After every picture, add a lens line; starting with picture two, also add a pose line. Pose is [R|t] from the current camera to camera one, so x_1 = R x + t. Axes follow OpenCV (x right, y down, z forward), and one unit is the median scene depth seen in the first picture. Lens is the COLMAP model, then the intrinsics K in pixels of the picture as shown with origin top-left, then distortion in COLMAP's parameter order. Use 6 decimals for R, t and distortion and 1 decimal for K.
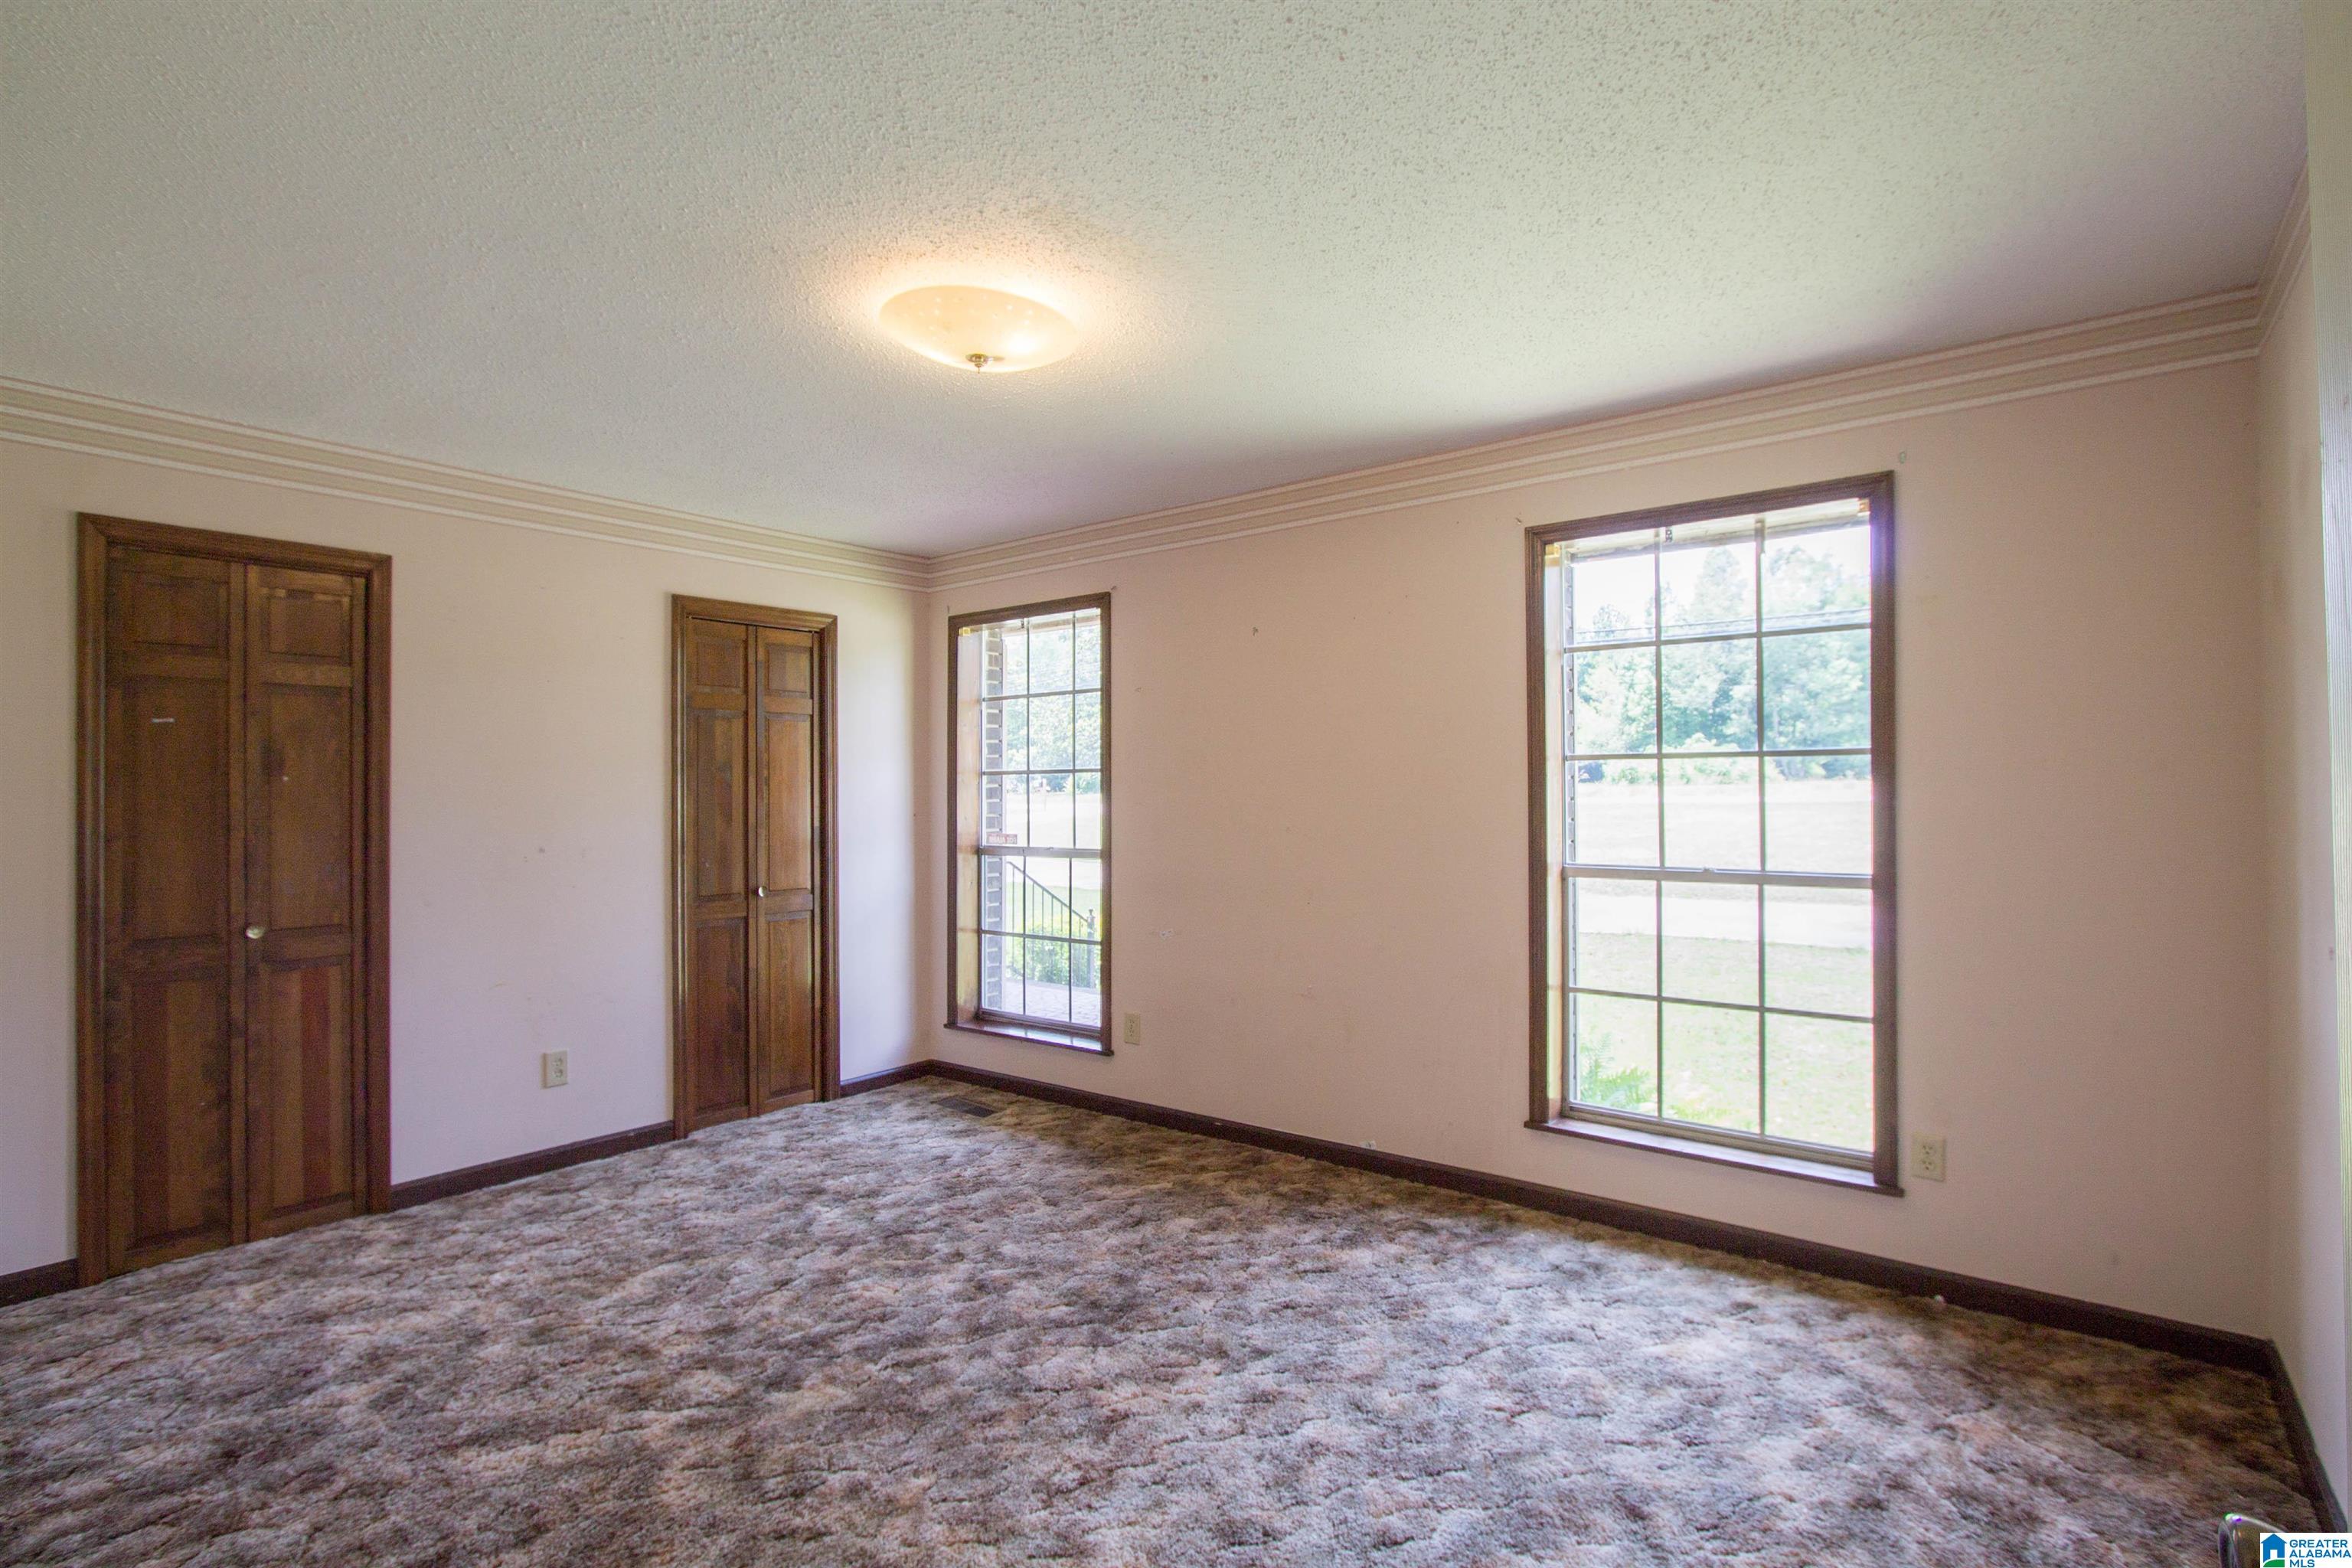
lens RADIAL K [[1121.6, 0, 1188.8], [0, 1121.6, 781.6], [0, 0, 1]] dist [-0.026097, 0.000855]
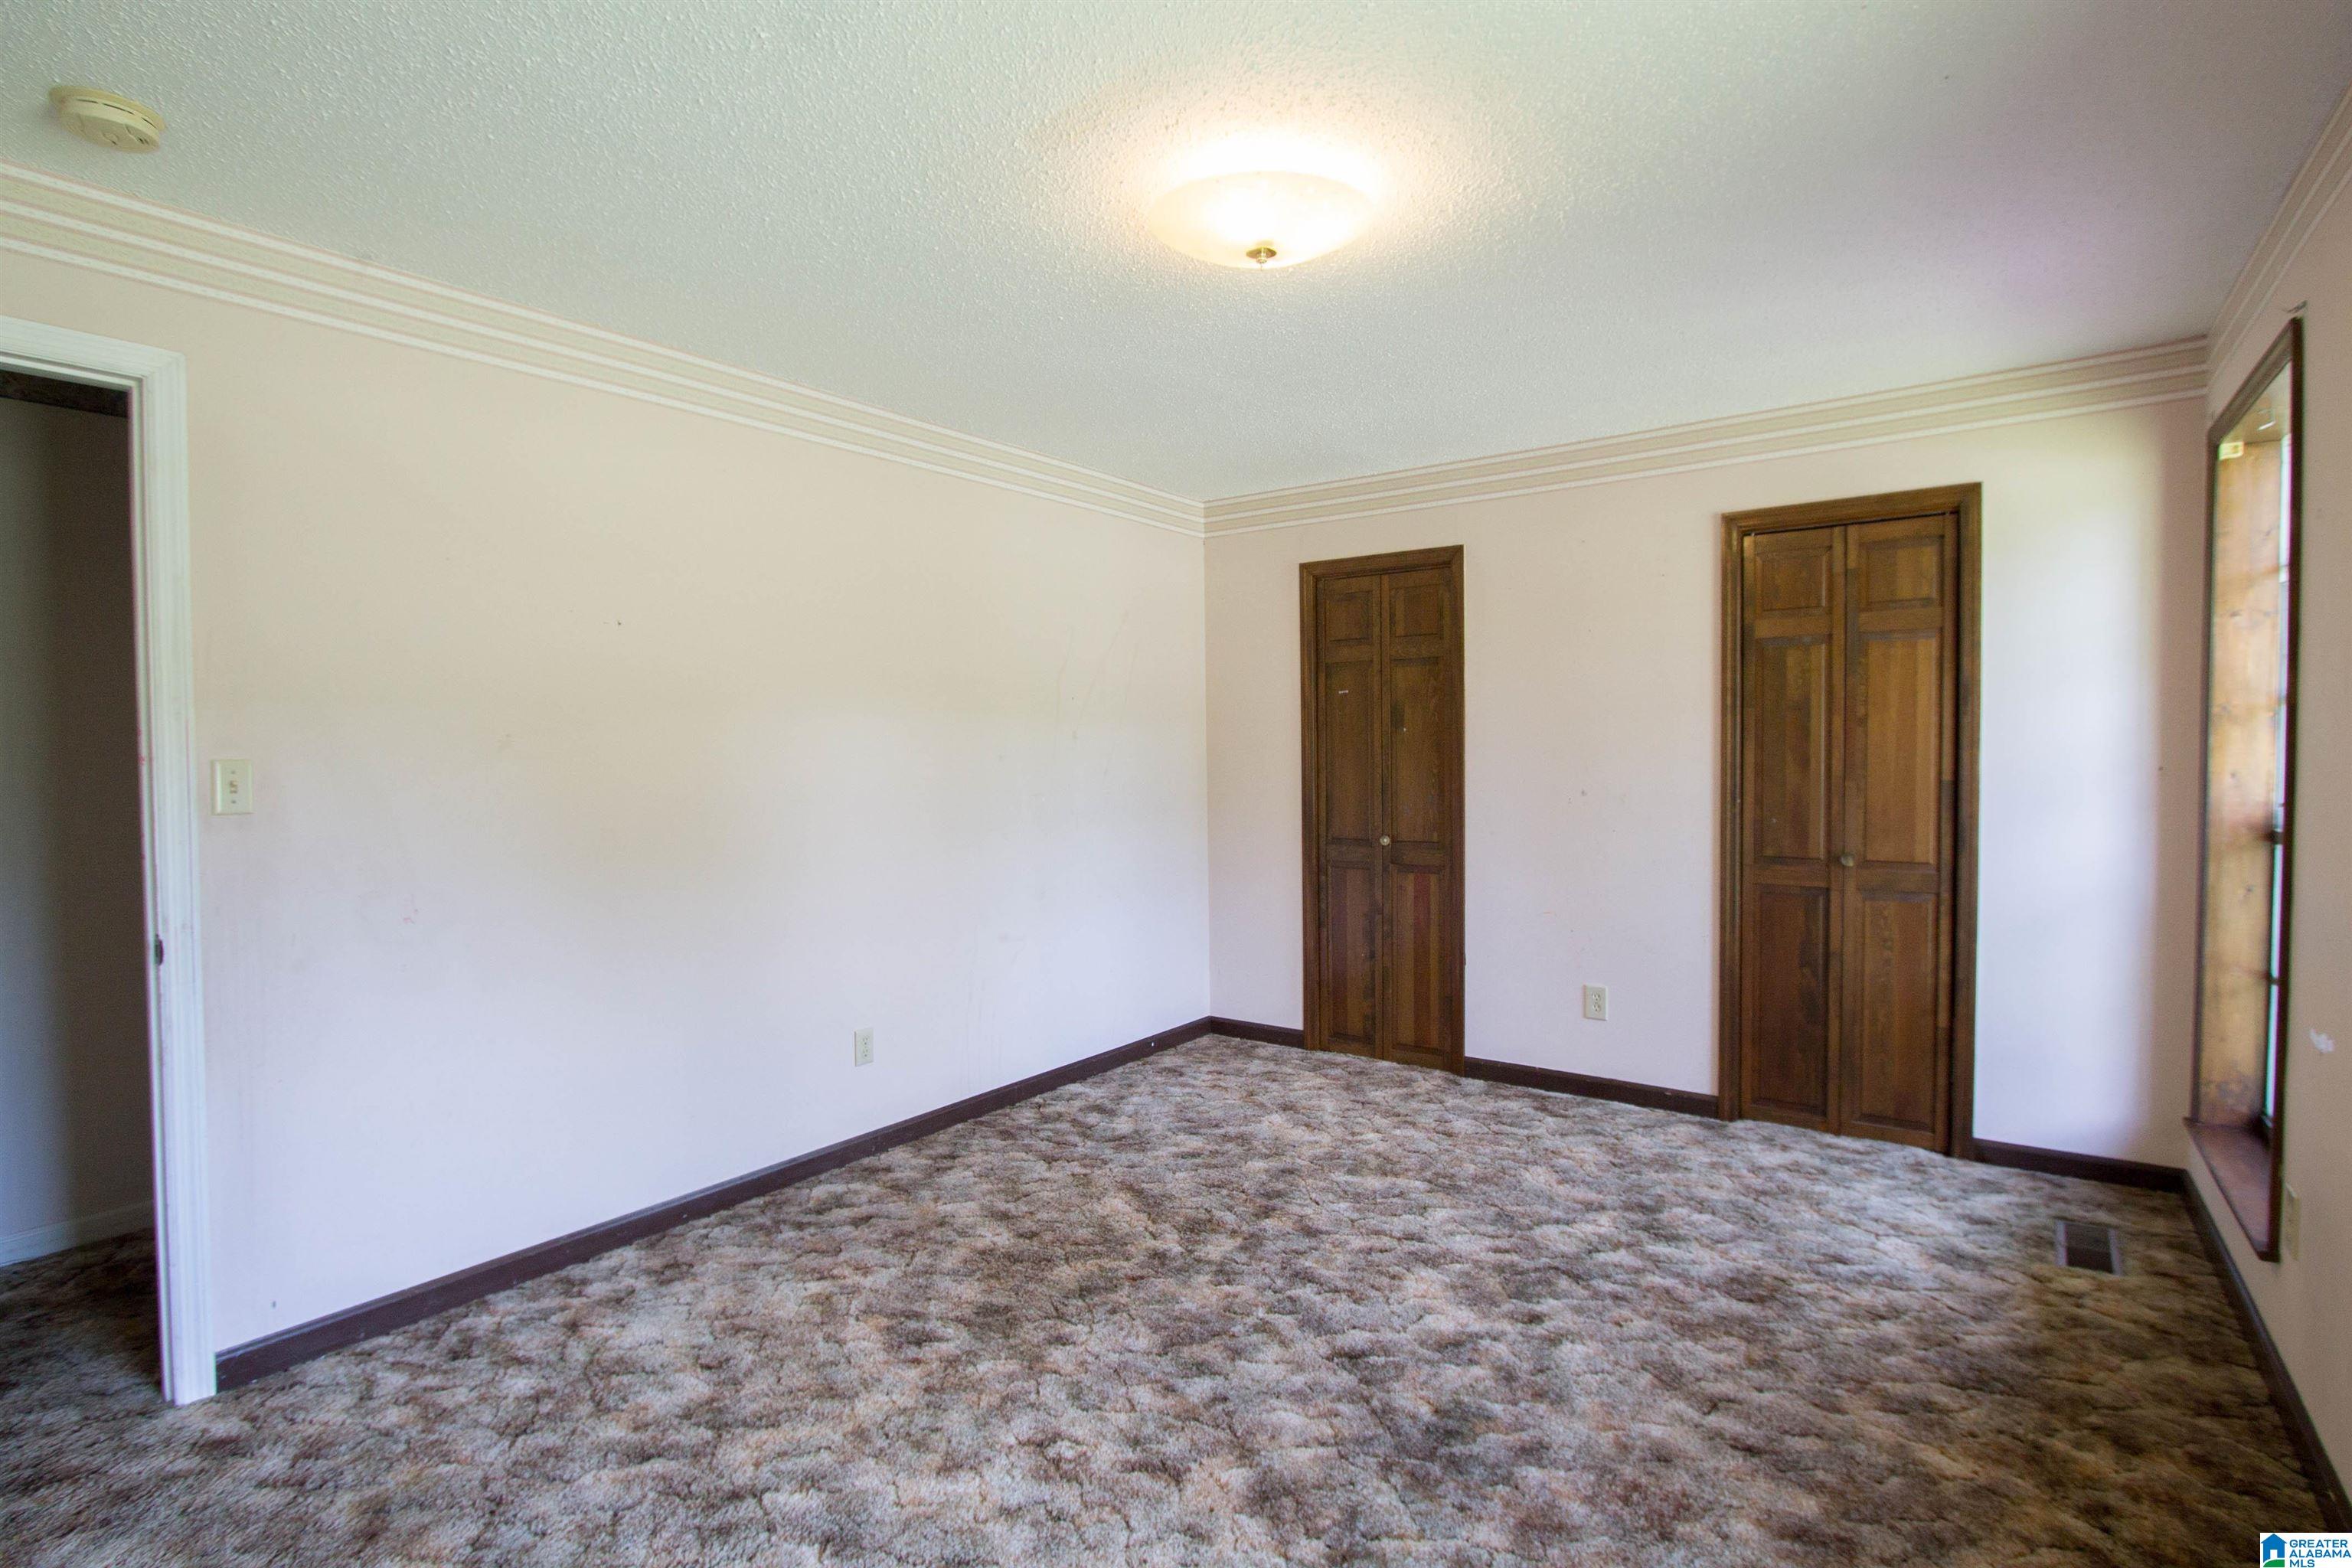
lens RADIAL K [[1121.6, 0, 1188.8], [0, 1121.6, 781.6], [0, 0, 1]] dist [-0.026097, 0.000855]
pose [[0.024177, 0.036942, -0.999025, 0.532935], [0.022701, 0.999039, 0.037492, 0.003365], [0.999450, -0.023585, 0.023315, 0.691977]]
